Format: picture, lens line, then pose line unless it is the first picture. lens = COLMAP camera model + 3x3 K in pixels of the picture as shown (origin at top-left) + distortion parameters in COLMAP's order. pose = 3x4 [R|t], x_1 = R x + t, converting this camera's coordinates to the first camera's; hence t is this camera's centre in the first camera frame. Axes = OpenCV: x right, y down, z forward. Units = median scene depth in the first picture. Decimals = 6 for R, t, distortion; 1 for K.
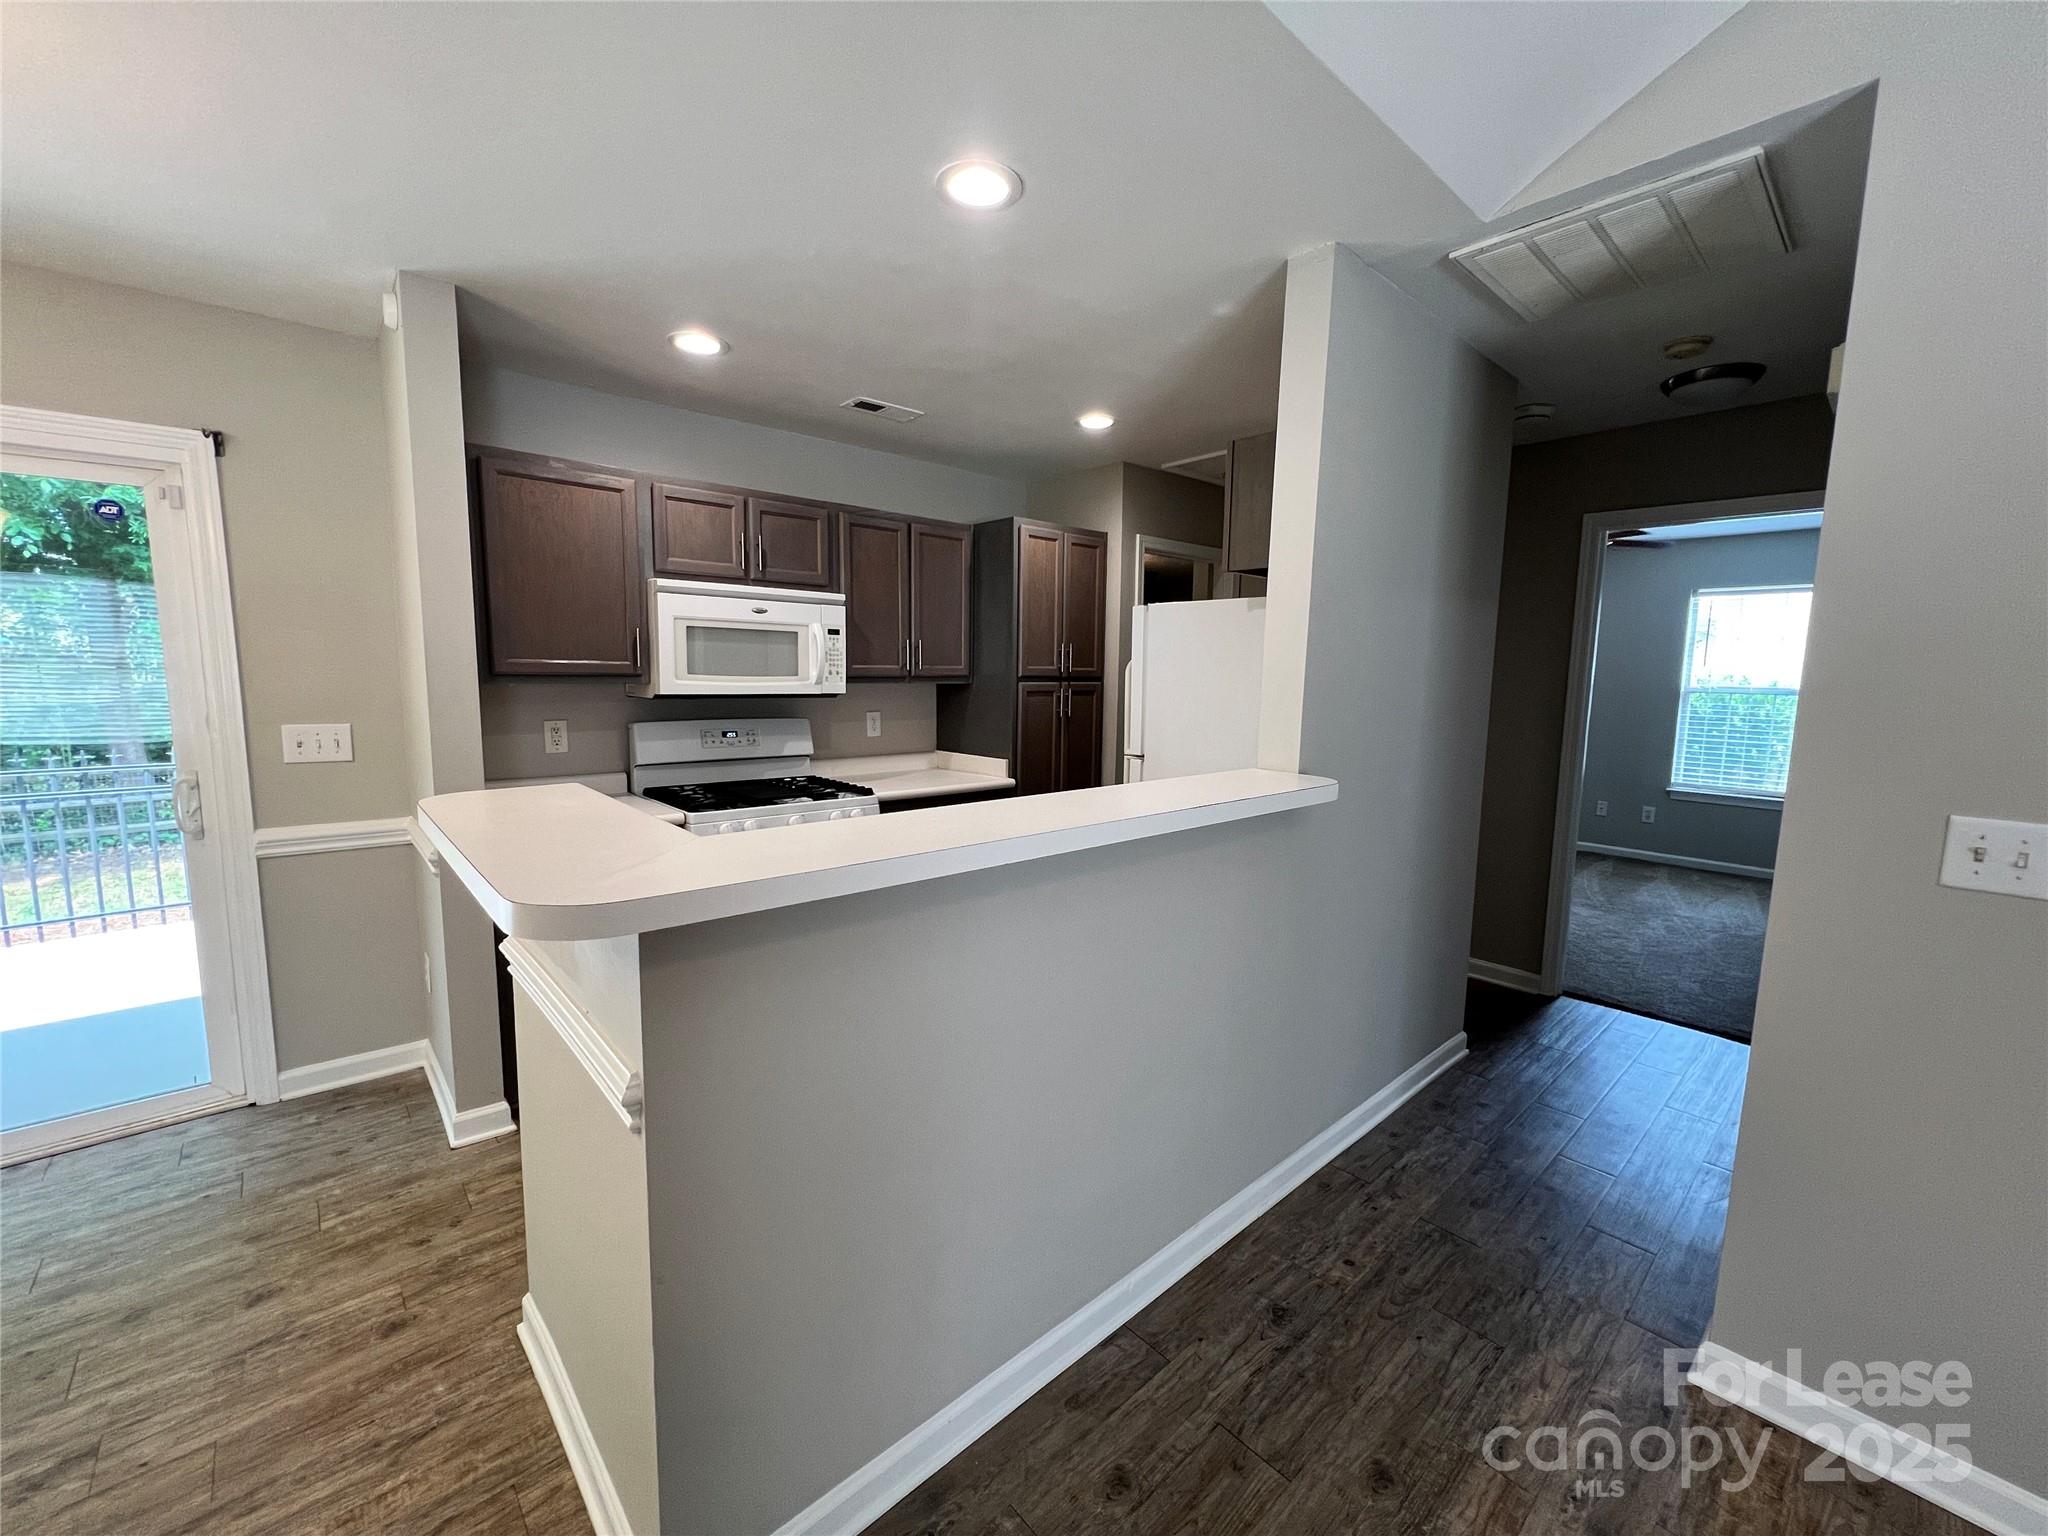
lens RADIAL K [[822.4, 0, 1027.9], [0, 822.4, 767.5], [0, 0, 1]] dist [-0.002173, 0.000673]
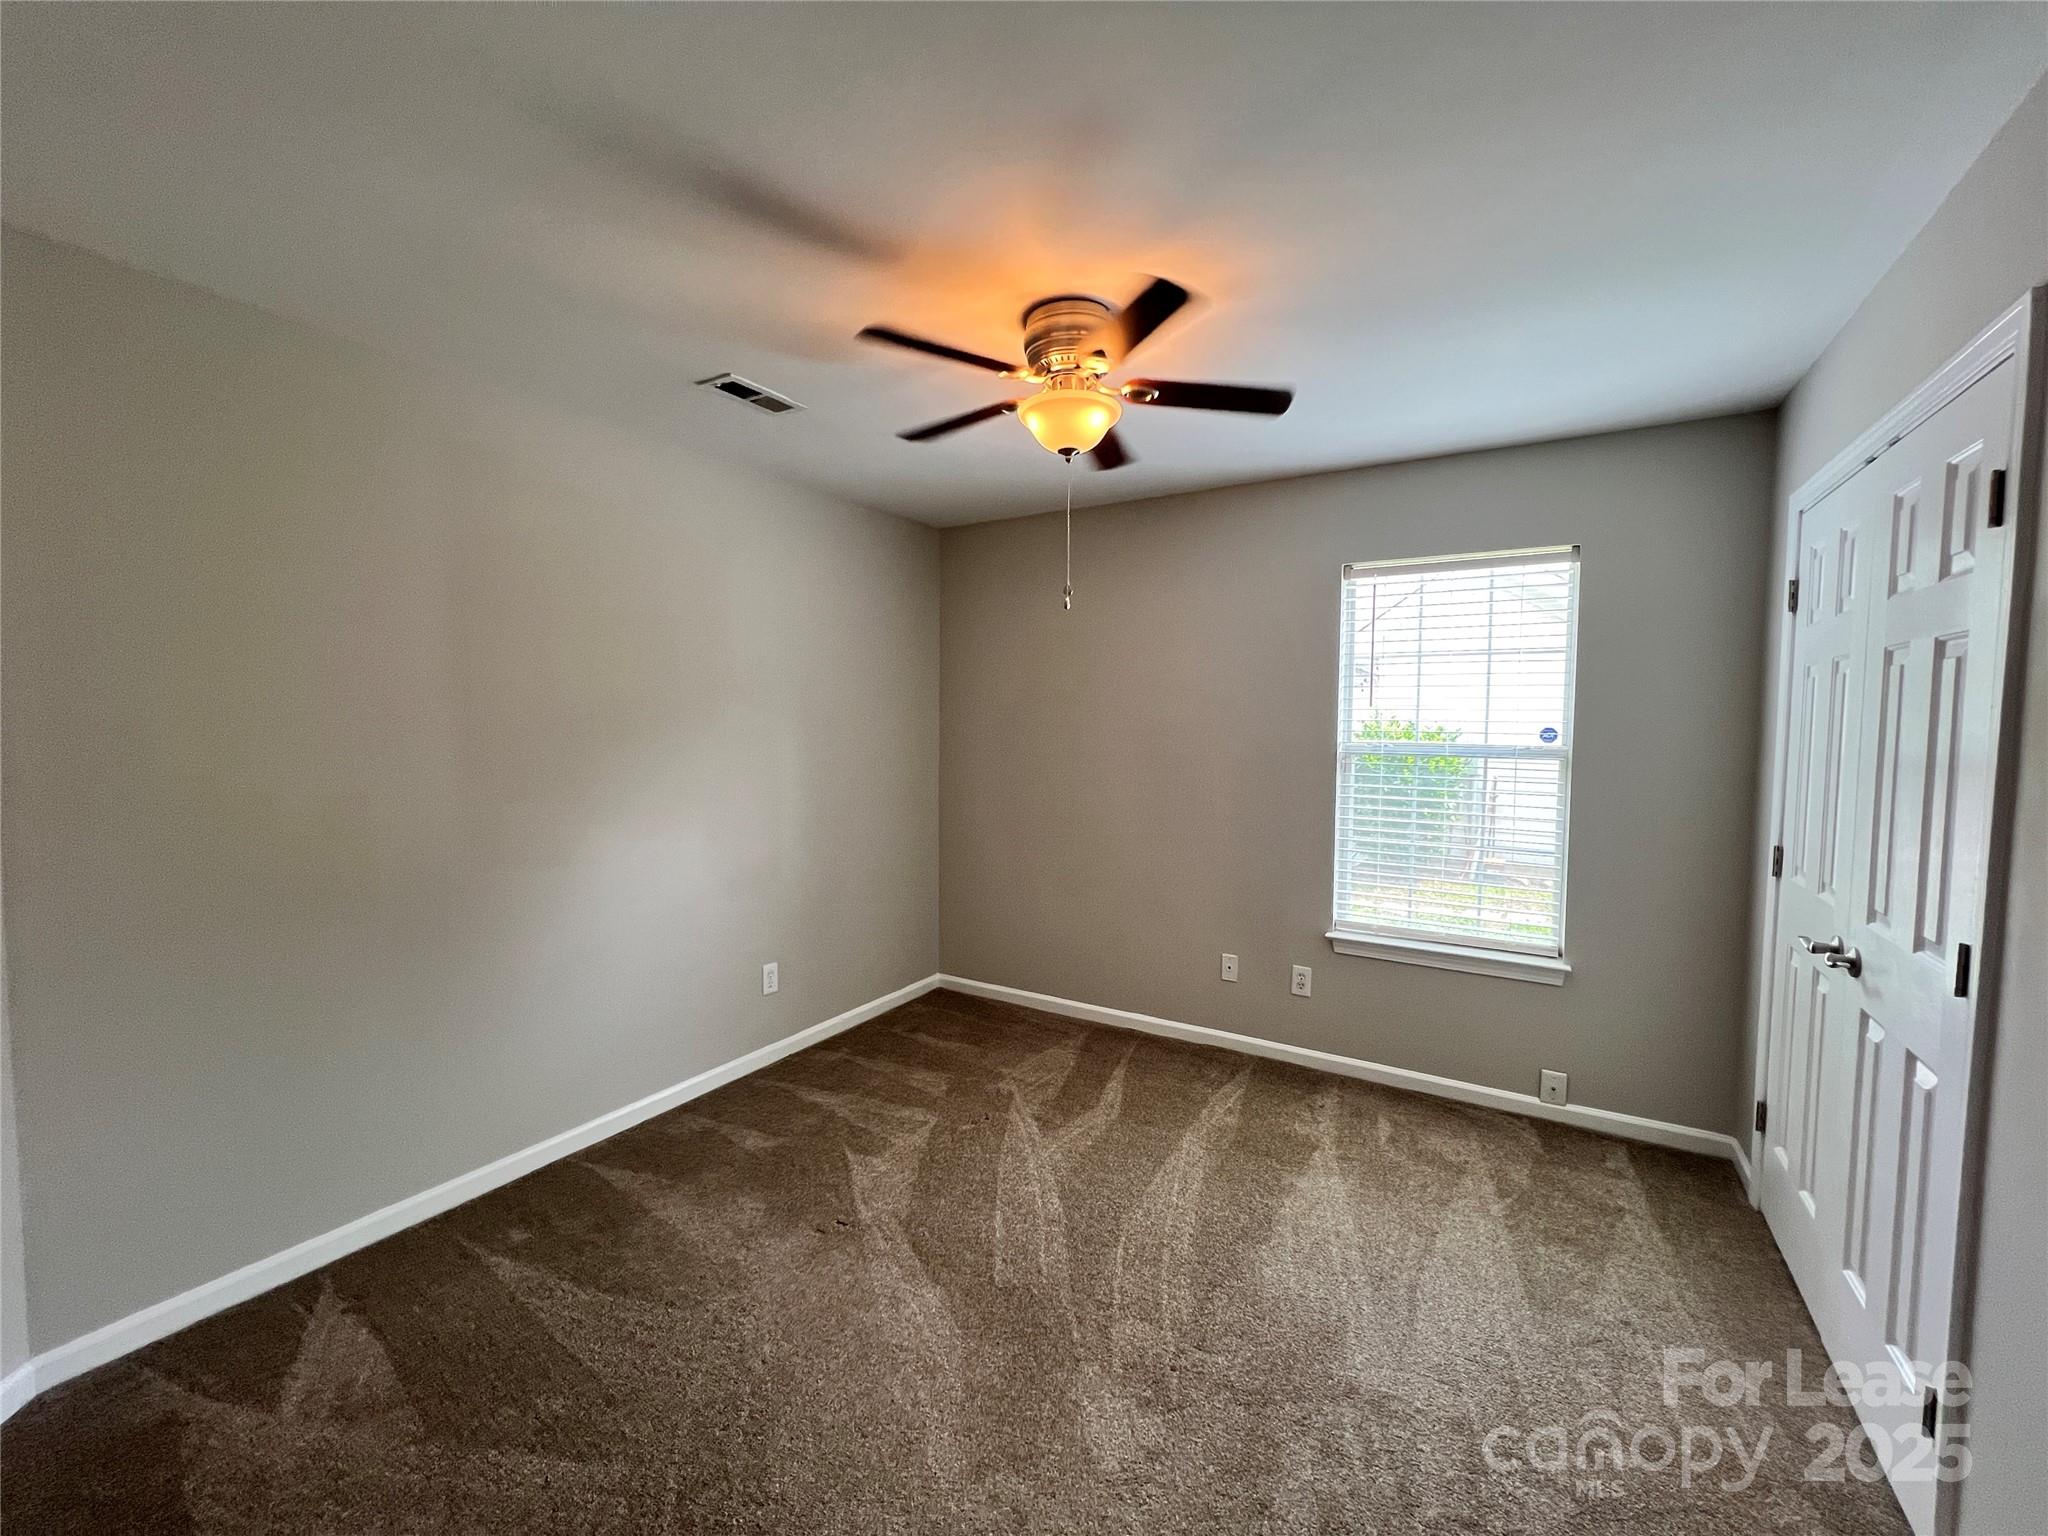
lens RADIAL K [[822.4, 0, 1023.3], [0, 822.4, 759.0], [0, 0, 1]] dist [-0.002173, 0.000673]
pose [[0.956648, -0.028585, 0.289840, 0.831343], [0.045954, 0.997521, -0.053298, -0.121946], [-0.287598, 0.064306, 0.955590, 1.027798]]
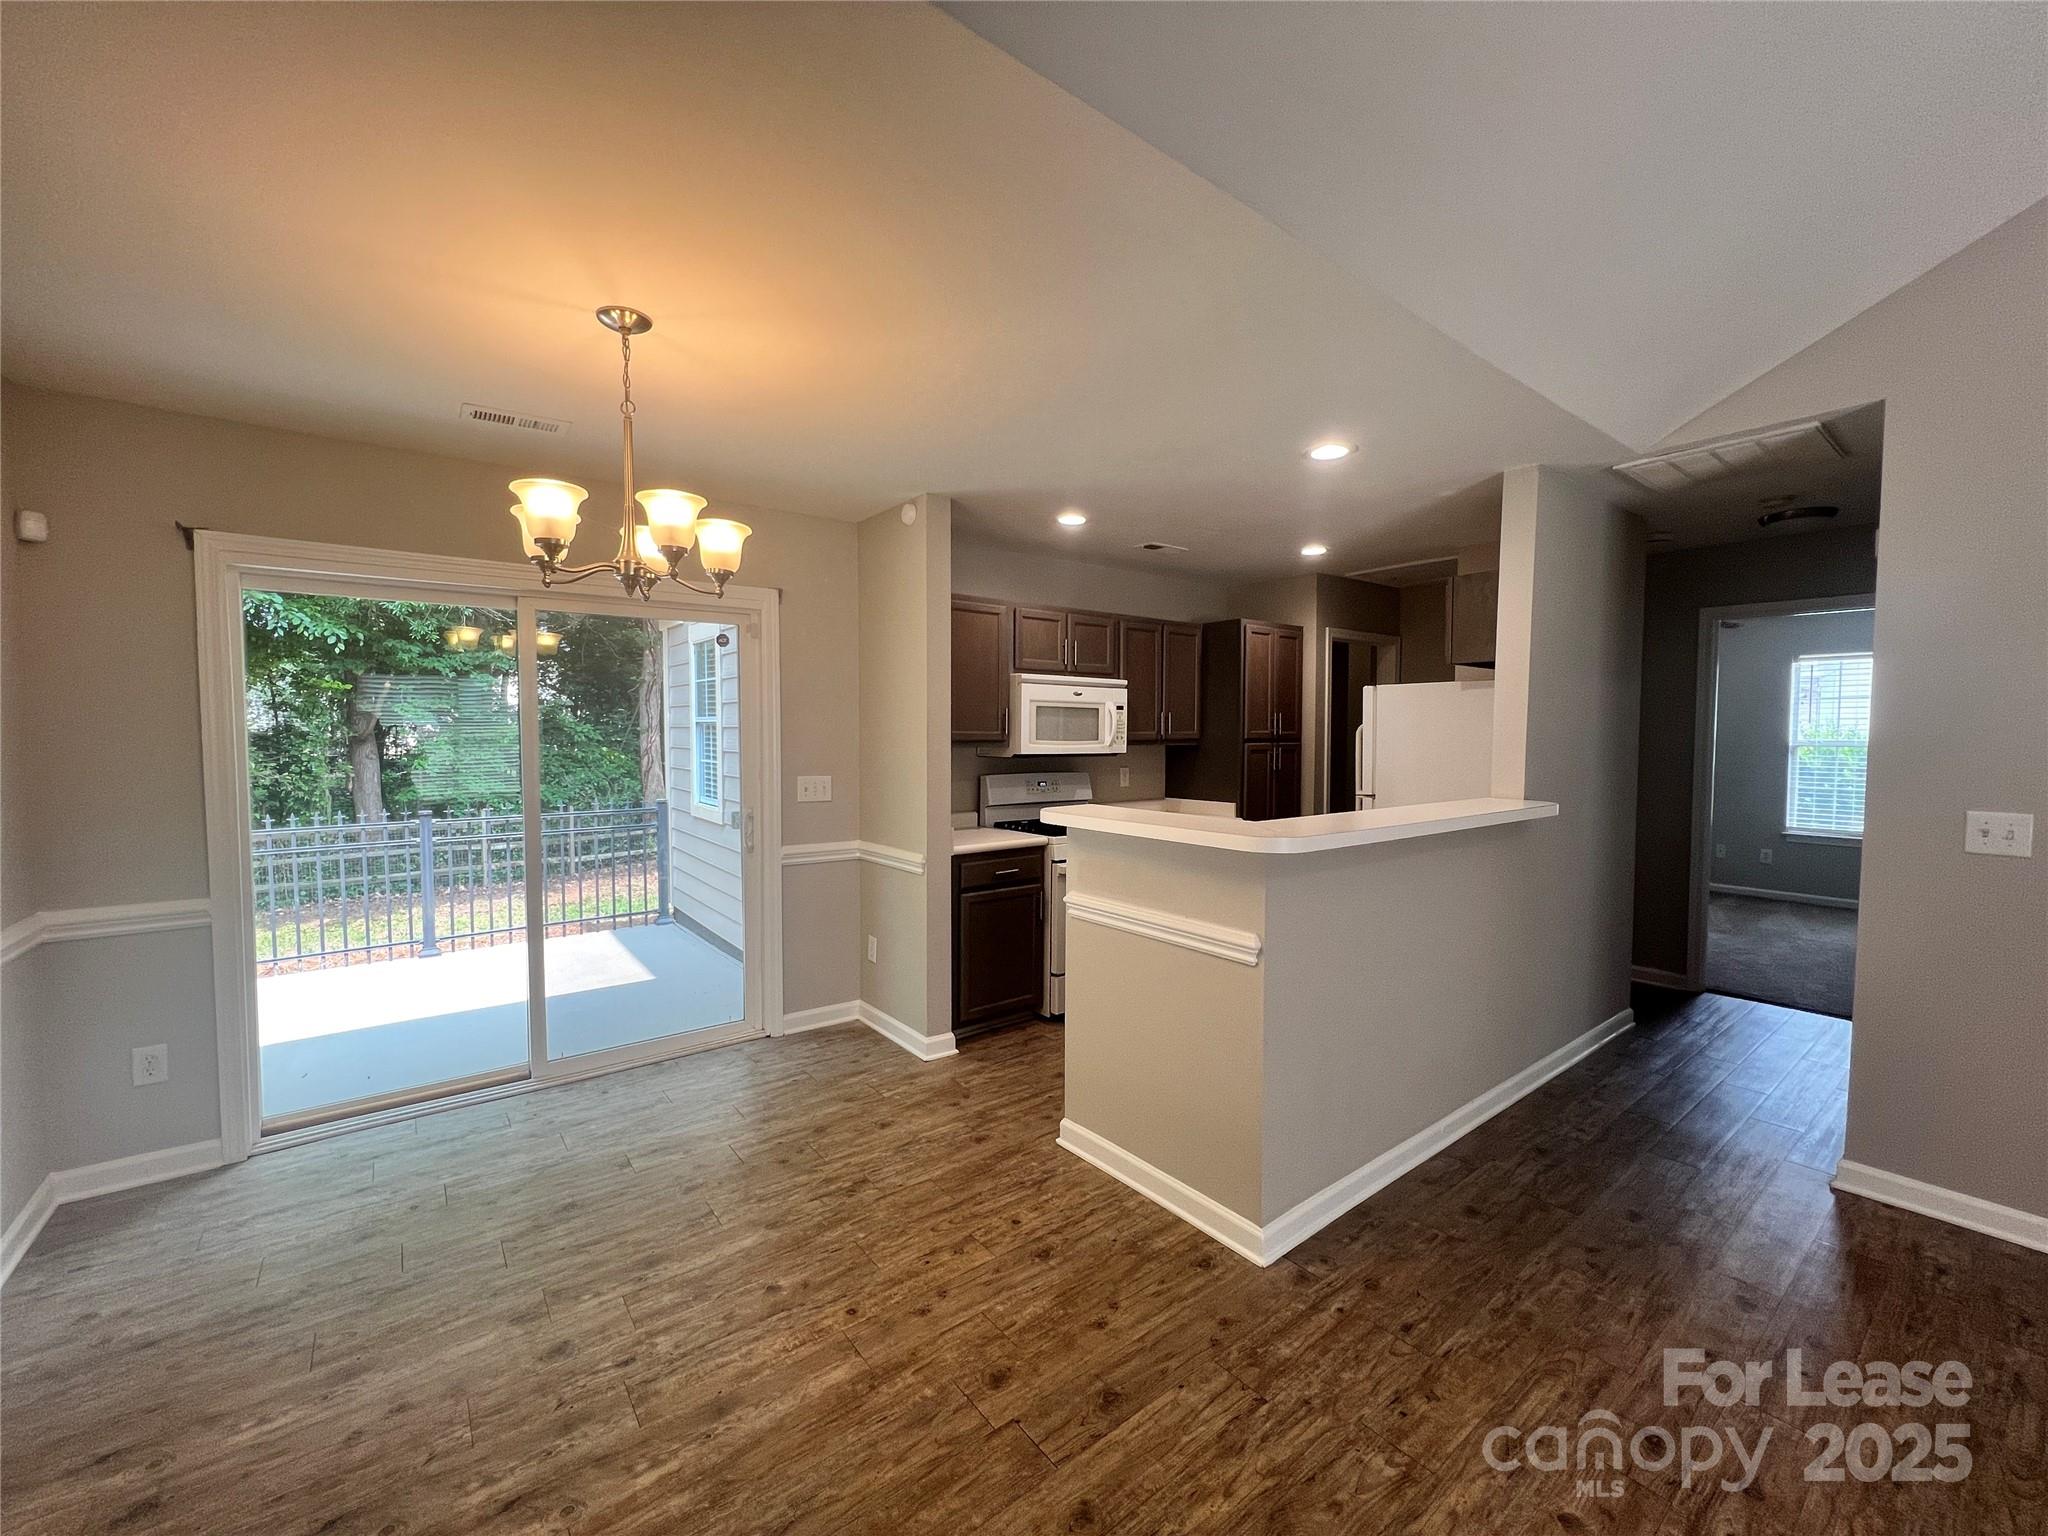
lens RADIAL K [[822.4, 0, 1028.3], [0, 822.4, 767.7], [0, 0, 1]] dist [-0.002173, 0.000673]
pose [[0.997027, -0.010094, -0.076386, -0.332099], [0.004151, 0.996979, -0.077564, 0.044670], [0.076939, 0.077017, 0.994057, -0.410798]]
